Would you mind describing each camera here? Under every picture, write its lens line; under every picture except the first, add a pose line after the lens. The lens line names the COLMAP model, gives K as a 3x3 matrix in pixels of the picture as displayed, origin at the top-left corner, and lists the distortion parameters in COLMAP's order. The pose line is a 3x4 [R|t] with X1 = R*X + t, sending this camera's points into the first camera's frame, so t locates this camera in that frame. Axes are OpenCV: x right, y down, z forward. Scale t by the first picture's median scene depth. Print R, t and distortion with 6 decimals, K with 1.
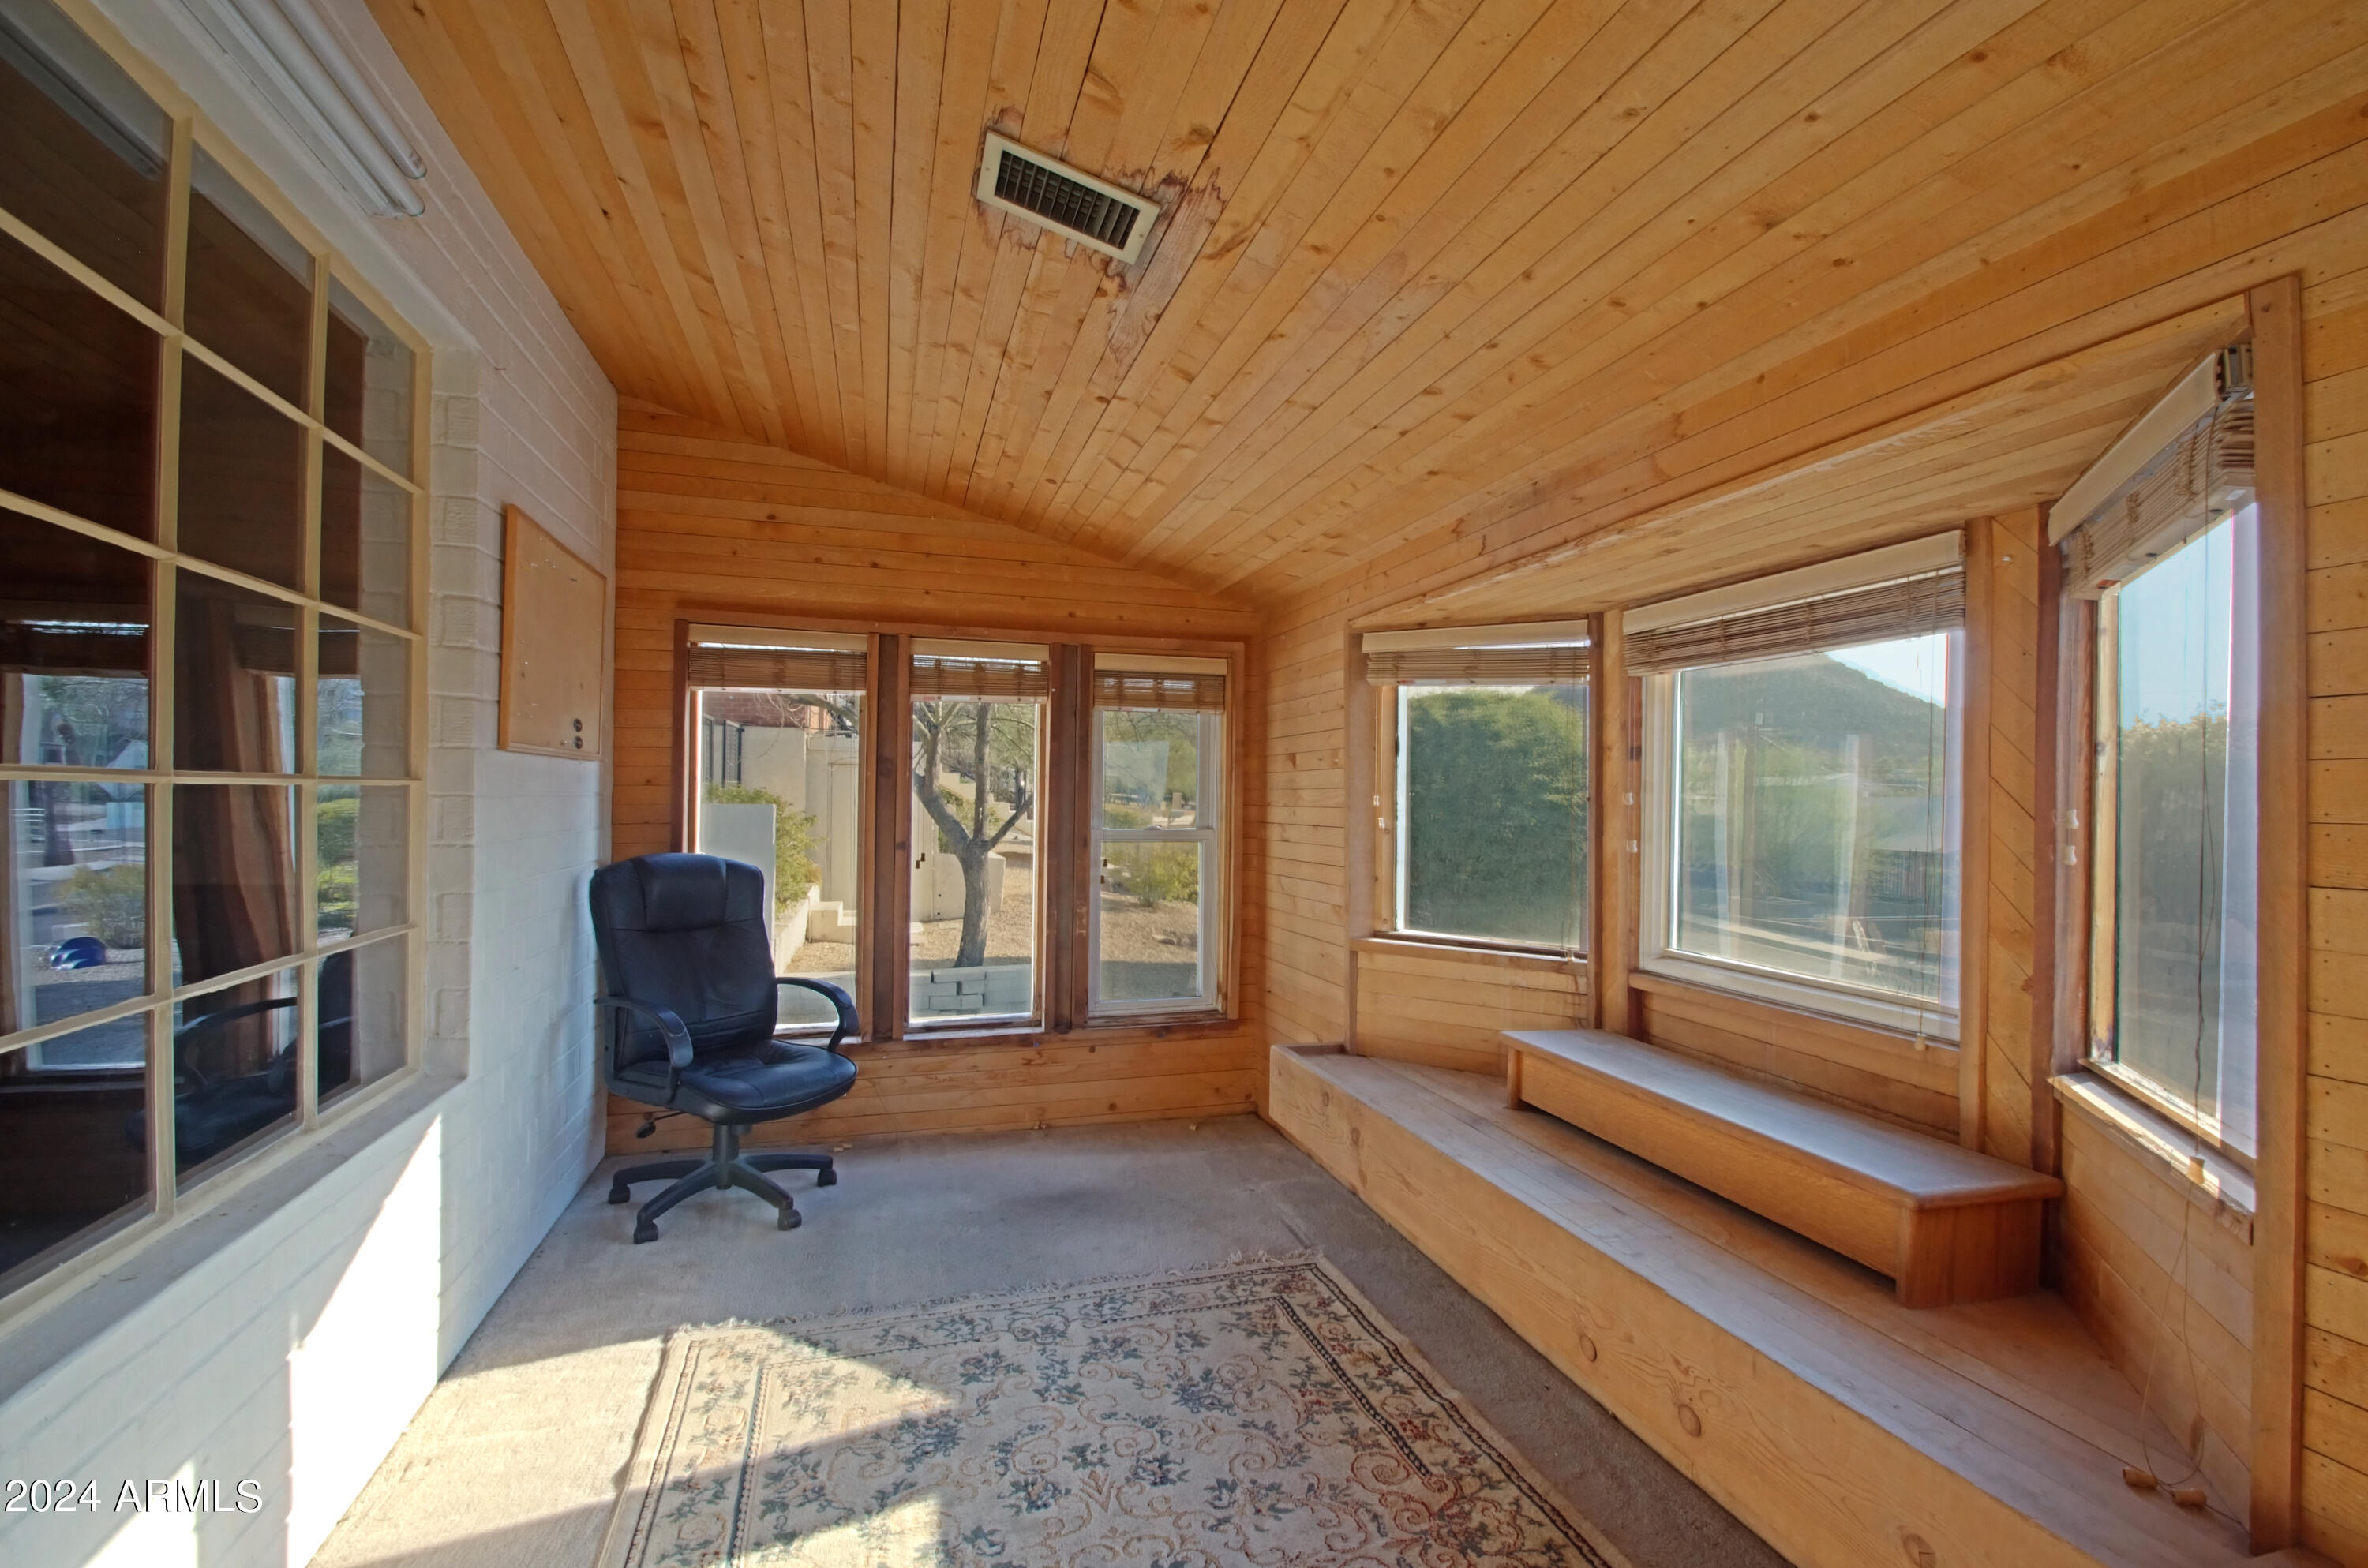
lens RADIAL K [[1056.6, 0, 1176.6], [0, 1056.6, 791.2], [0, 0, 1]] dist [0.018298, -0.018991]
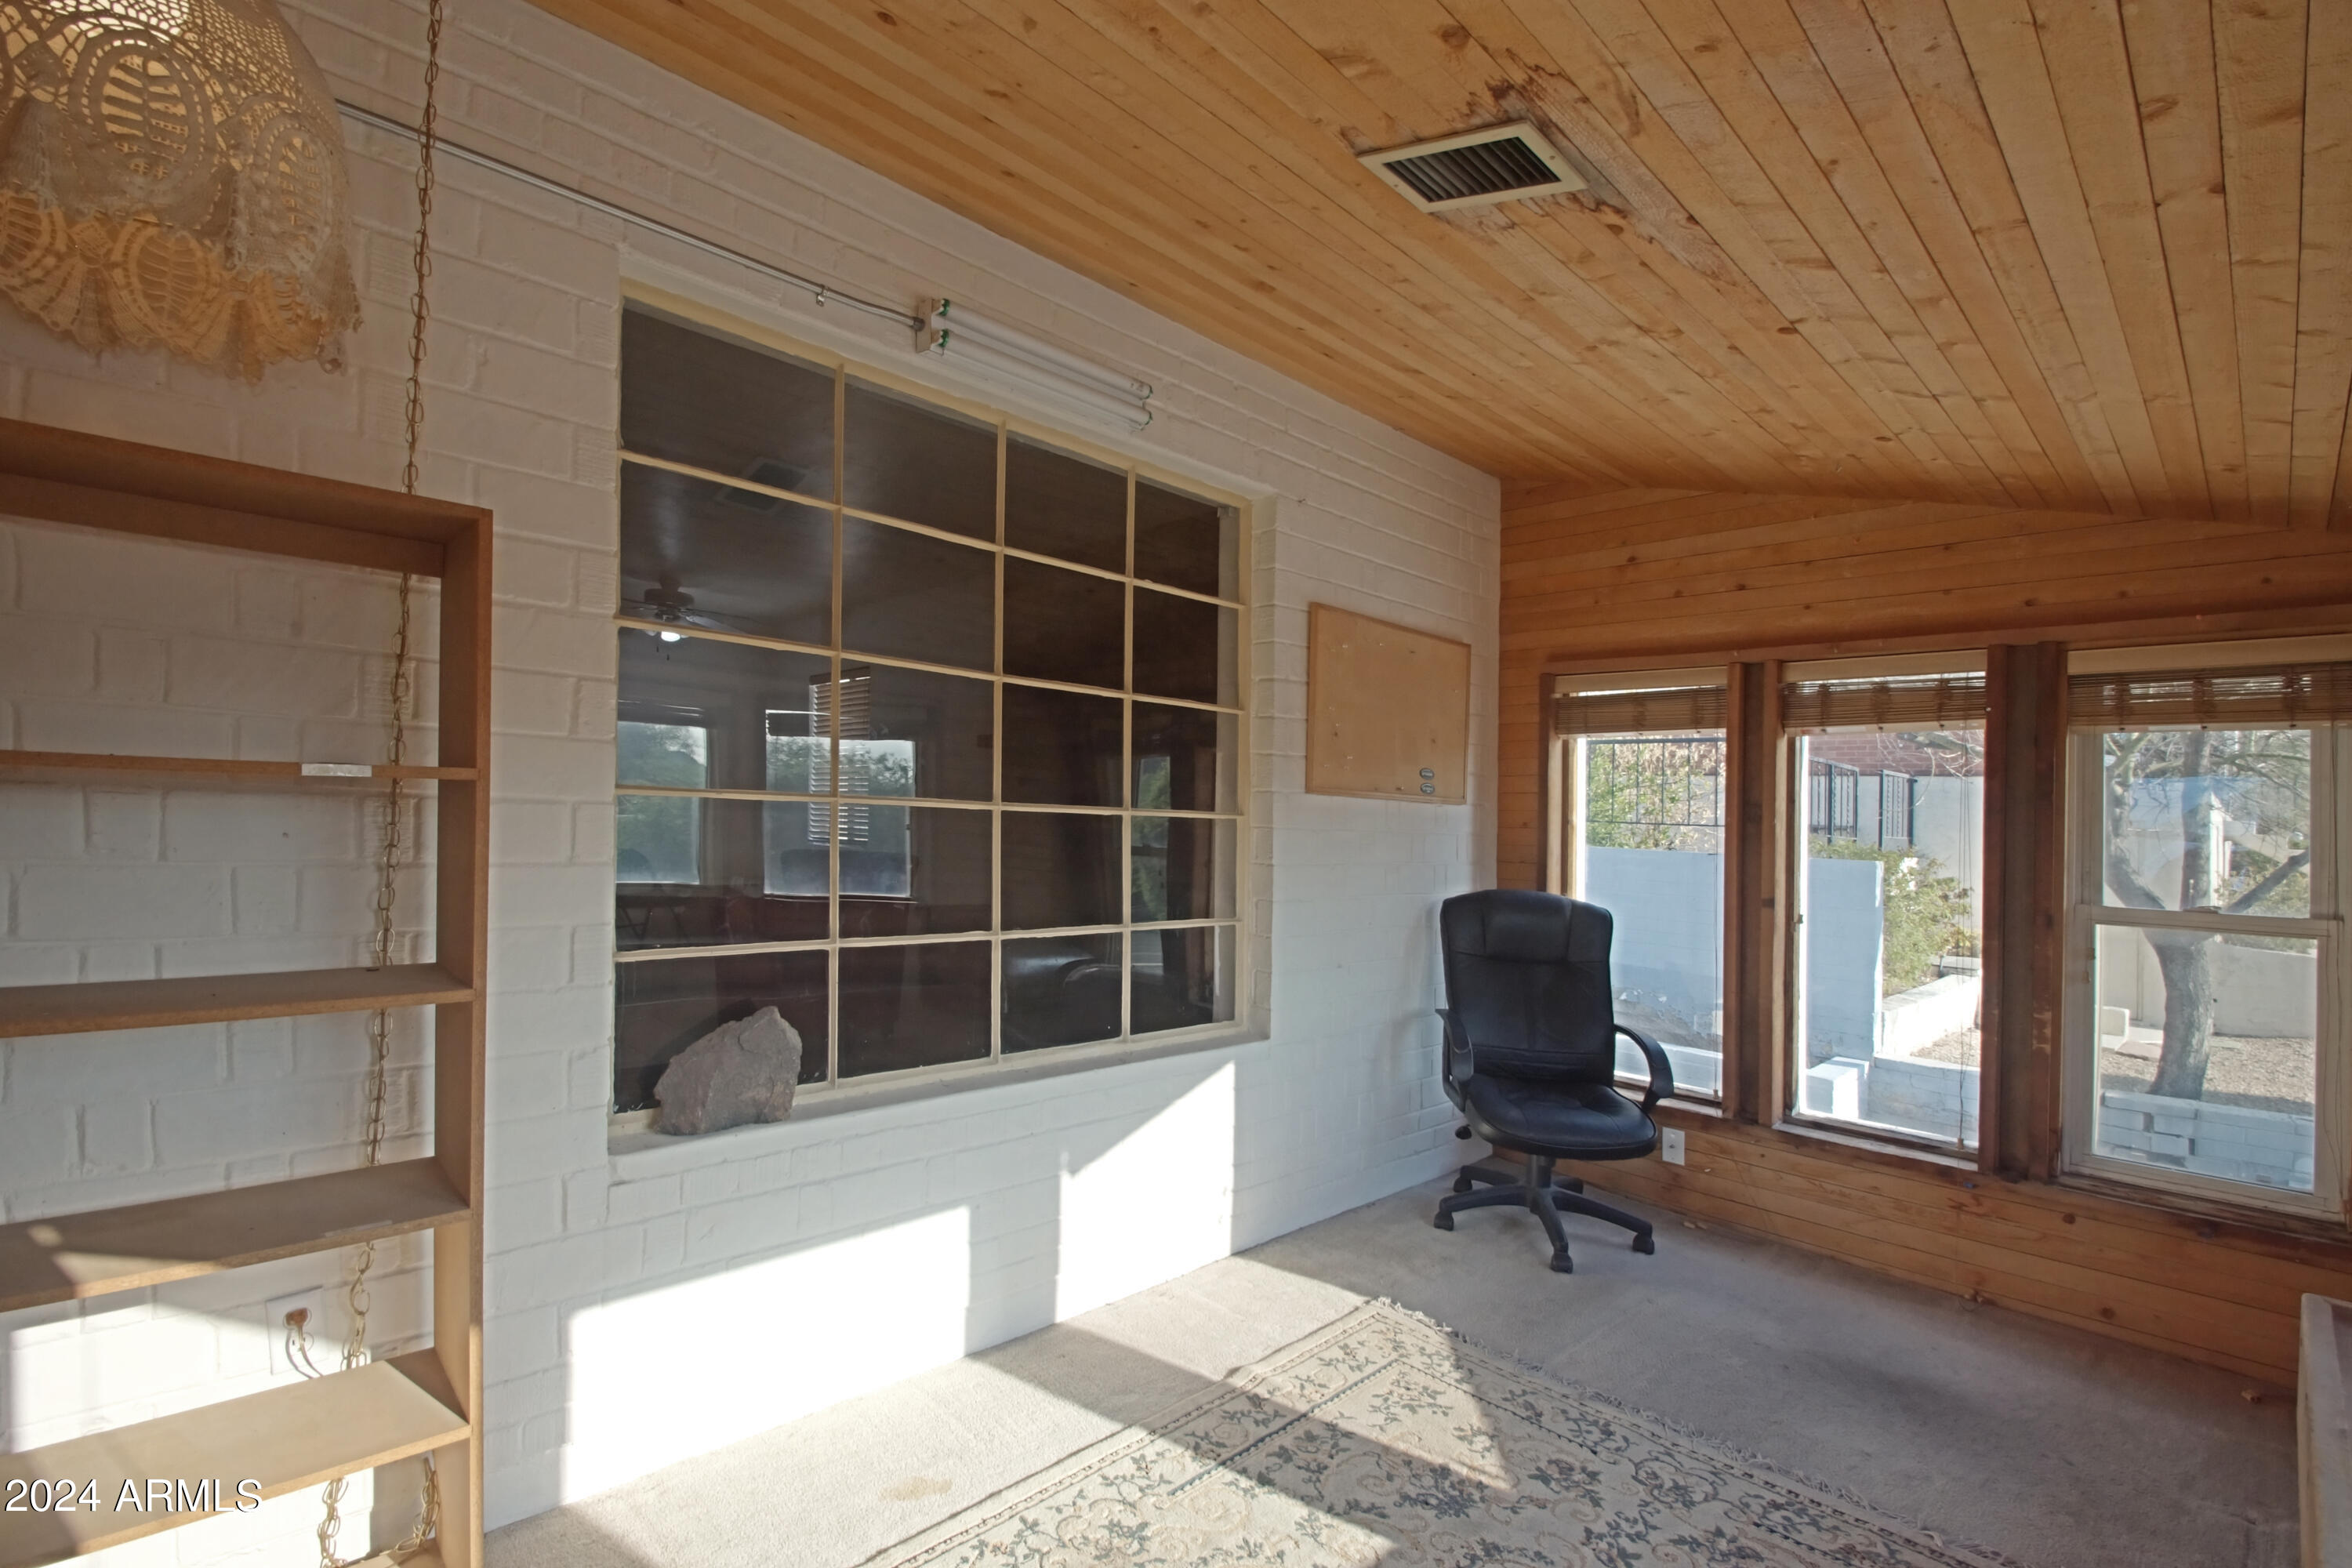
lens RADIAL K [[1041.1, 0, 1228.8], [0, 1041.1, 824.1], [0, 0, 1]] dist [0.016159, -0.028120]
pose [[0.479931, 0.011356, -0.877233, 0.341426], [-0.031919, 0.999480, -0.004524, 0.005811], [0.876726, 0.030171, 0.480044, 0.241073]]
